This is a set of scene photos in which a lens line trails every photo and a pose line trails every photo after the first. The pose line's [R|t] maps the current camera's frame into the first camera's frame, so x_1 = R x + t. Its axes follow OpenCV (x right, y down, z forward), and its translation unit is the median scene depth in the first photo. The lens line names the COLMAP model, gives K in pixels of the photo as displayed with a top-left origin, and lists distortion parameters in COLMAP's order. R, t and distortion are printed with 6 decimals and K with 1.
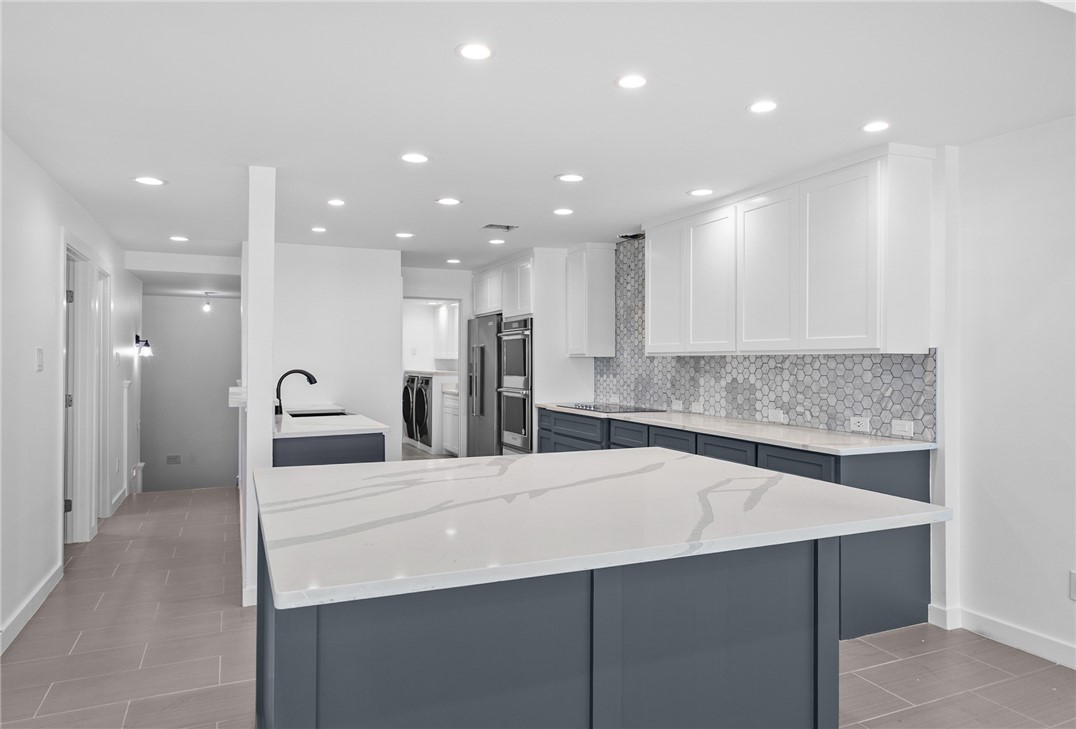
lens RADIAL K [[675.0, 0, 537.8], [0, 675.0, 361.1], [0, 0, 1]] dist [0.002984, 0.000328]
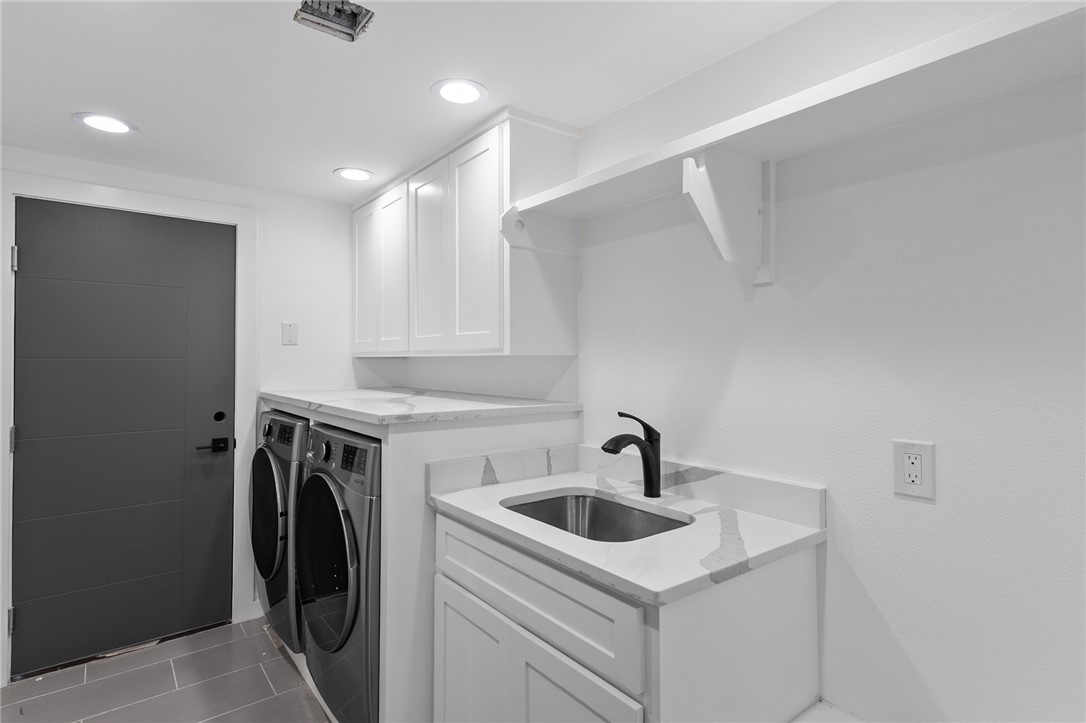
lens RADIAL K [[571.6, 0, 545.6], [0, 571.6, 351.1], [0, 0, 1]] dist [0.022256, -0.006186]
pose [[0.973035, 0.002484, 0.230644, -0.240150], [0.000525, 0.999916, -0.012983, -0.003108], [-0.230656, 0.012754, 0.972952, 1.315900]]
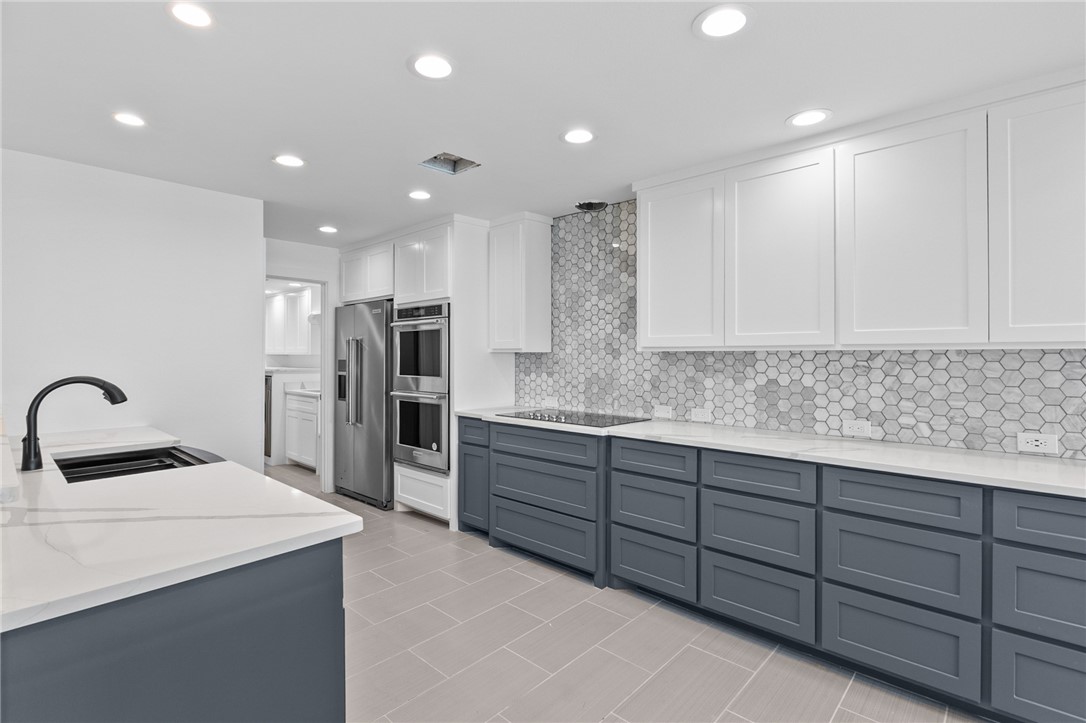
lens RADIAL K [[516.2, 0, 537.6], [0, 516.2, 352.6], [0, 0, 1]] dist [-0.015394, 0.000334]
pose [[0.923048, 0.001588, 0.384681, -0.155064], [0.000818, 0.999981, -0.006090, -0.002294], [-0.384684, 0.005936, 0.923029, 0.428186]]
